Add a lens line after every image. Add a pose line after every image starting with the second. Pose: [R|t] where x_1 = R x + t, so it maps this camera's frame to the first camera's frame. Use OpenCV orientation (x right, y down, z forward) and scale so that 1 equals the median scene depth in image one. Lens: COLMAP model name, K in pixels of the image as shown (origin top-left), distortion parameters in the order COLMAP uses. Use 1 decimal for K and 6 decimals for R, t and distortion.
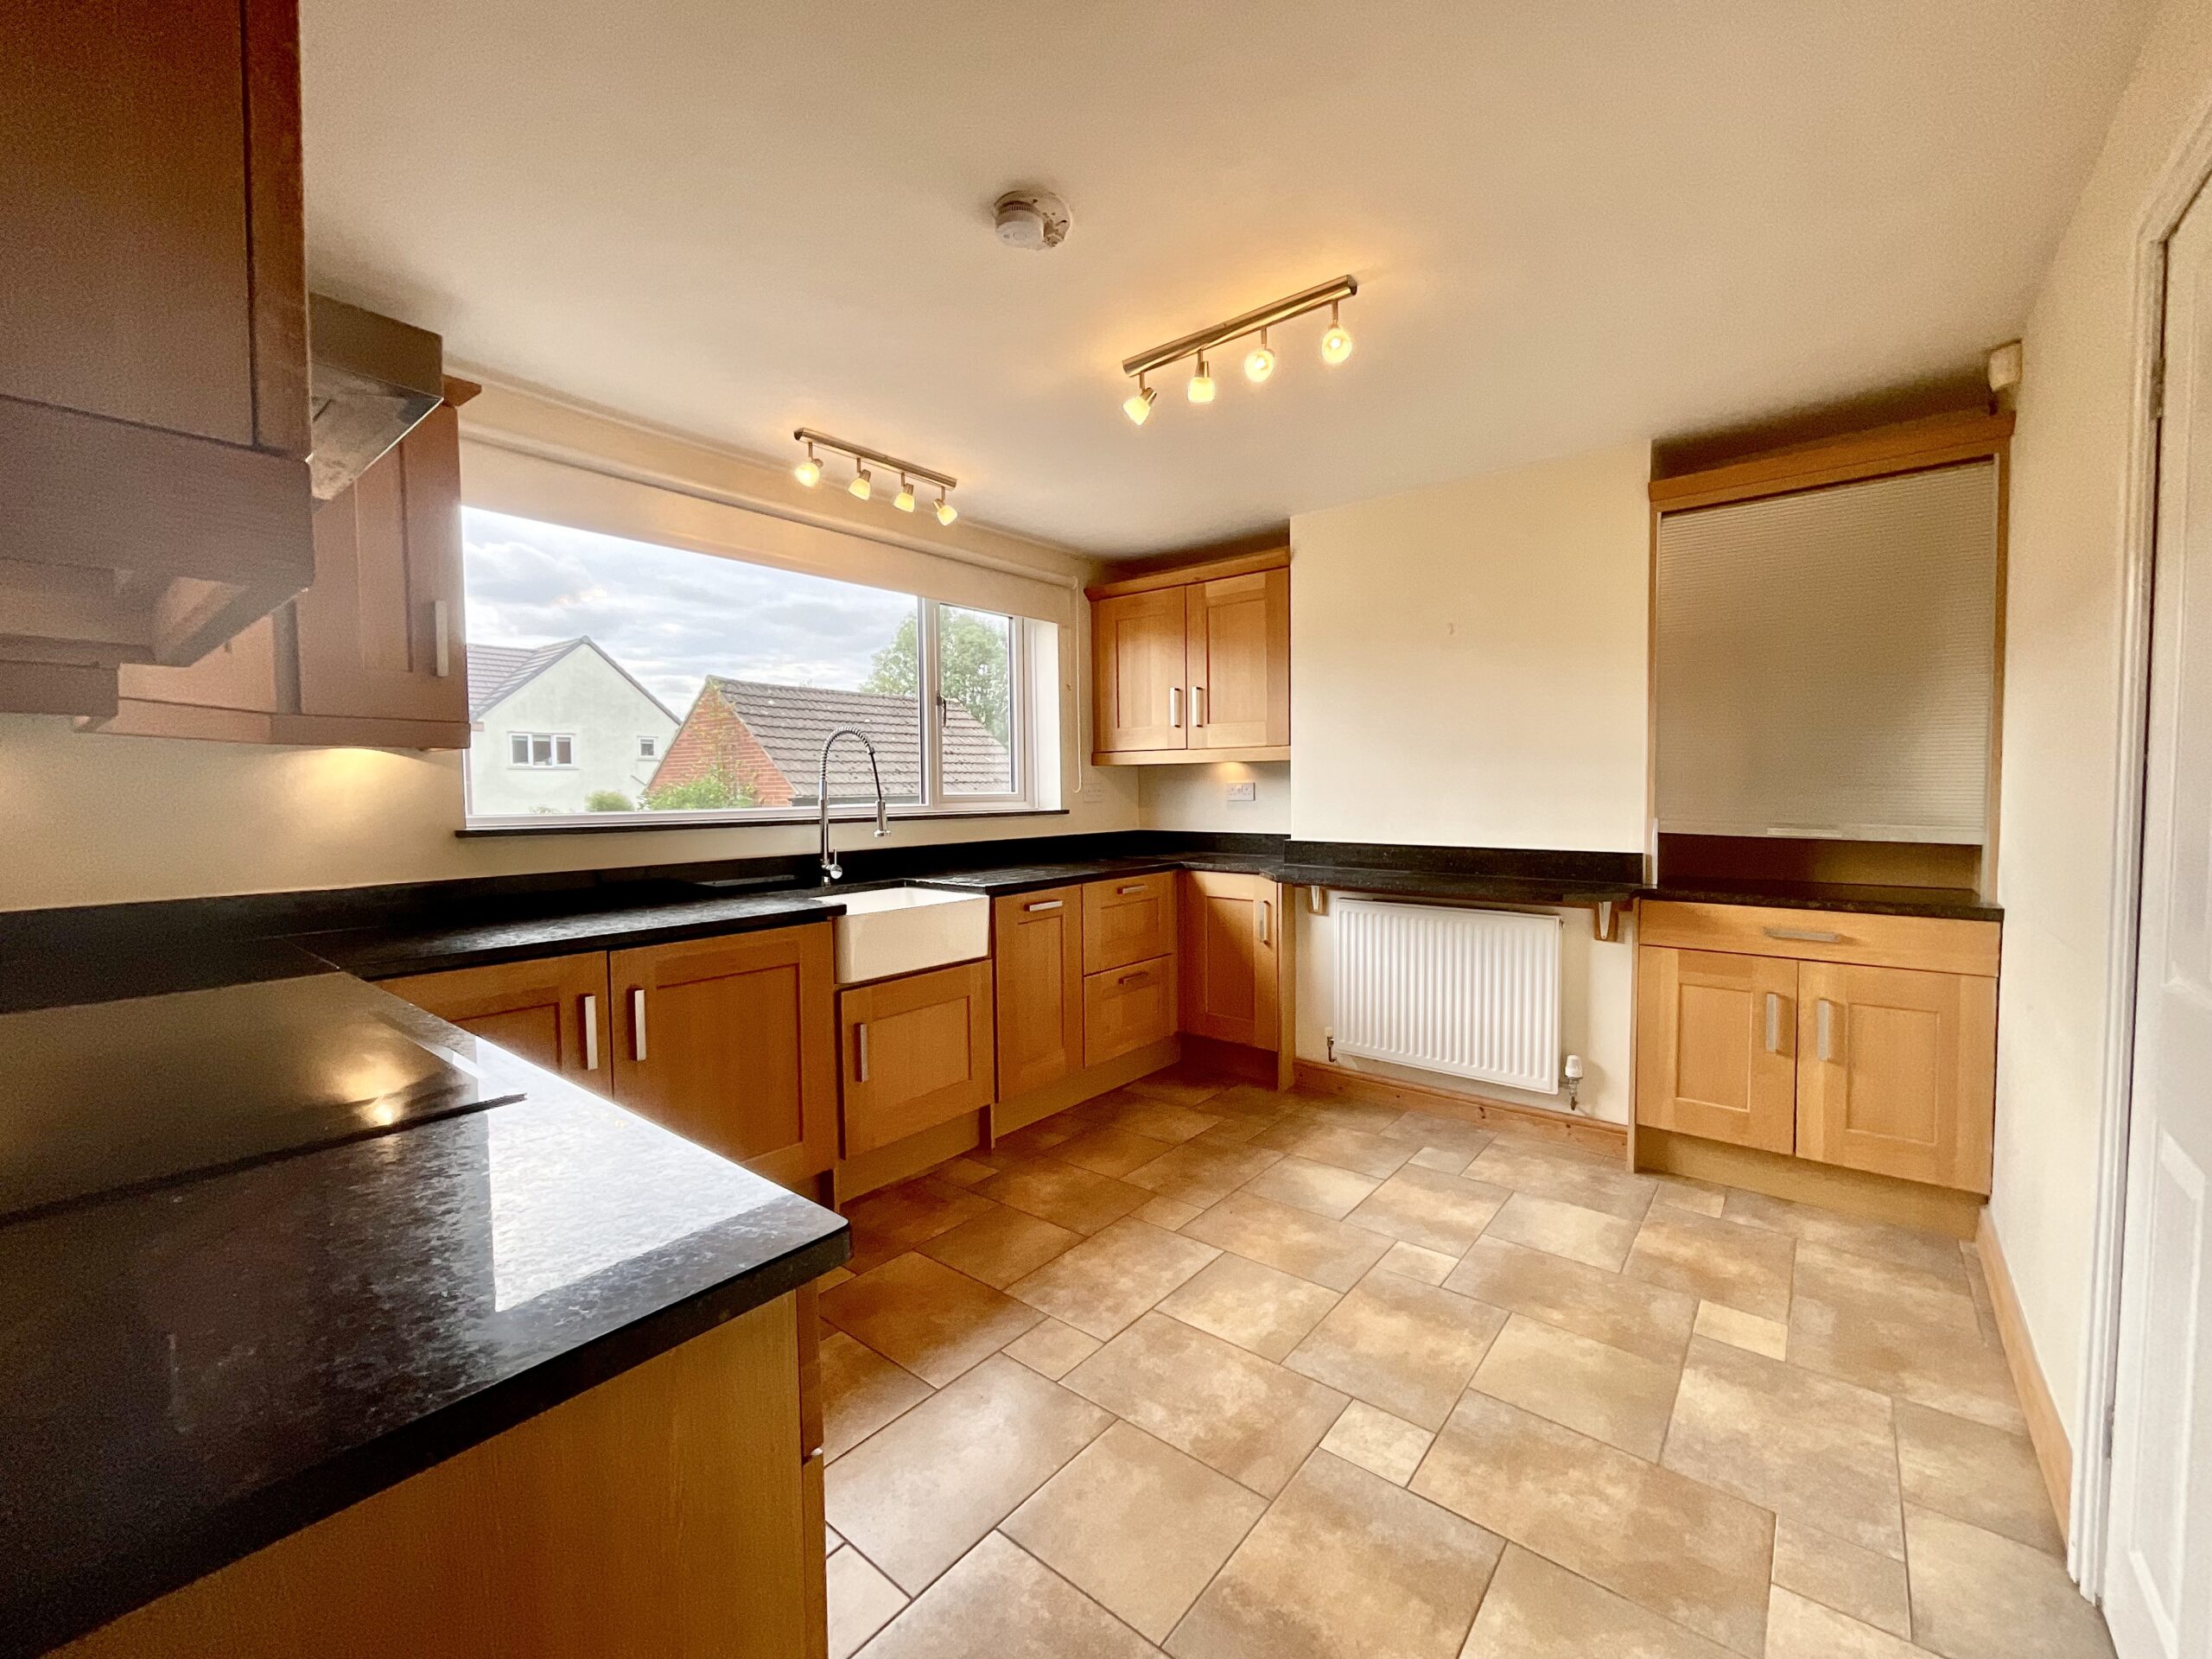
lens RADIAL K [[902.5, 0, 1105.1], [0, 902.5, 831.4], [0, 0, 1]] dist [-0.002728, 0.000483]
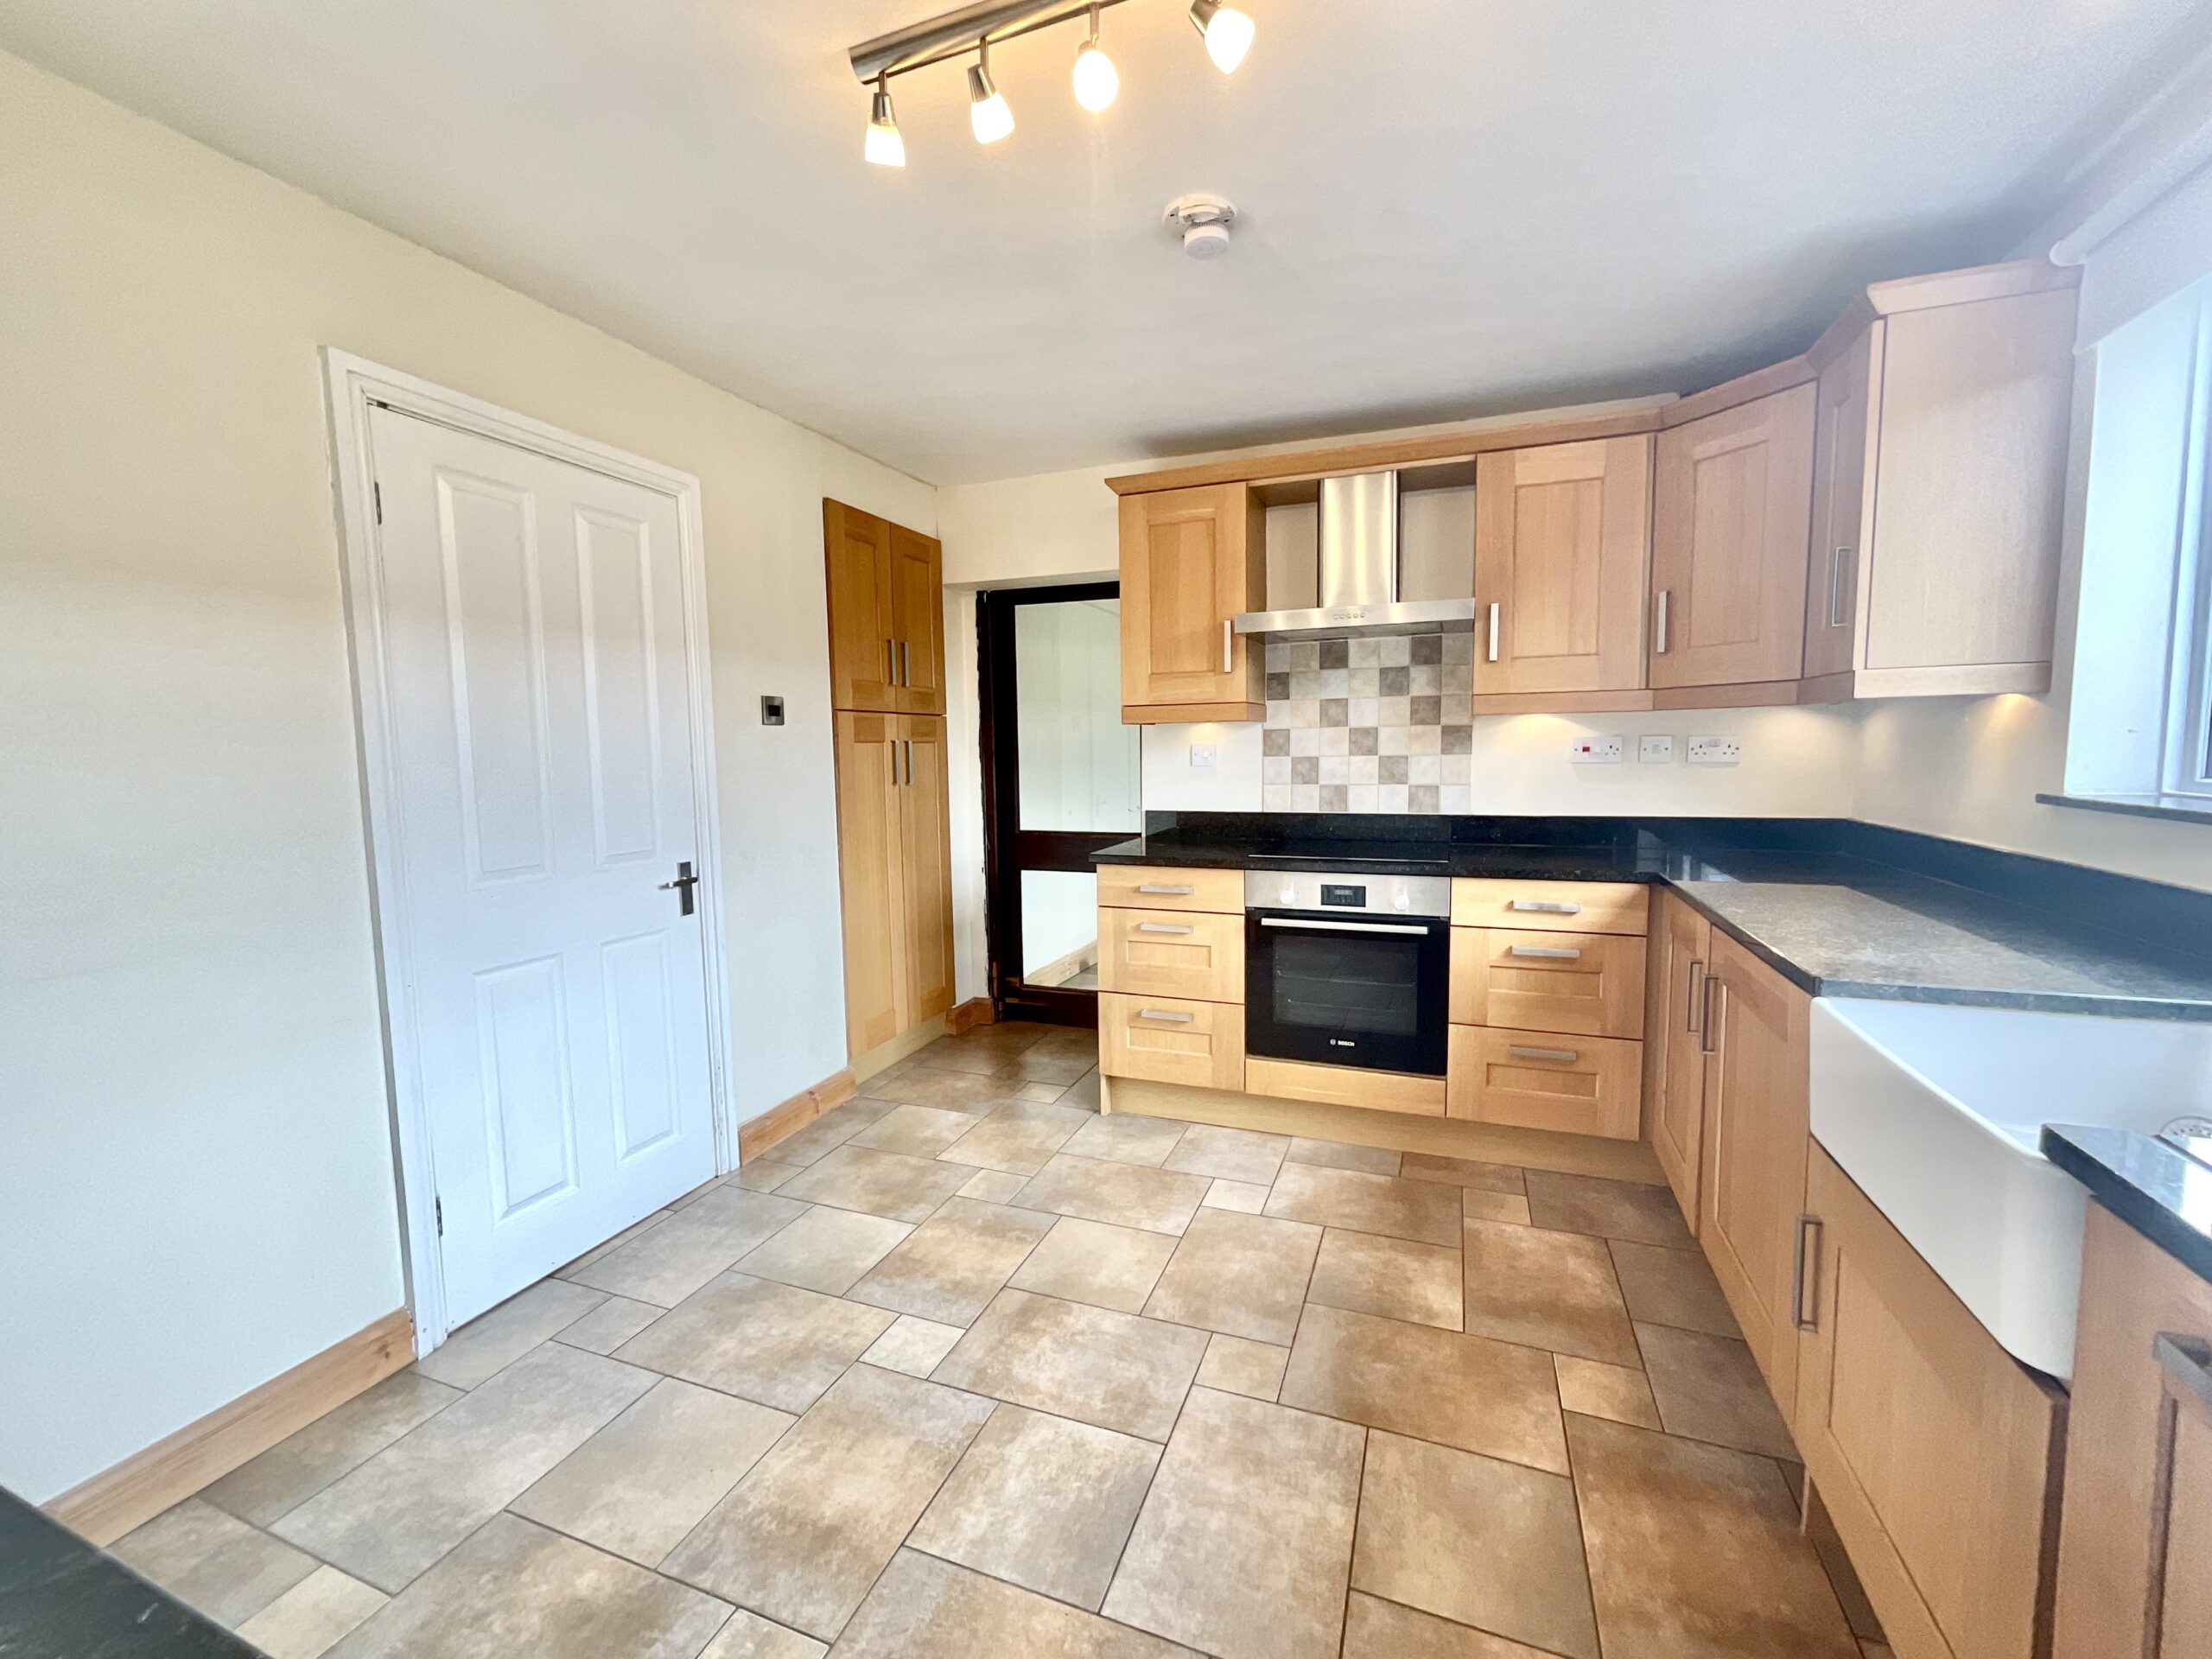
lens RADIAL K [[902.5, 0, 1107.3], [0, 902.5, 826.9], [0, 0, 1]] dist [-0.002728, 0.000483]
pose [[-0.950902, 0.049783, -0.305463, 0.352638], [0.010025, 0.991415, 0.130367, -0.102628], [0.309331, 0.120904, -0.943237, 1.890567]]
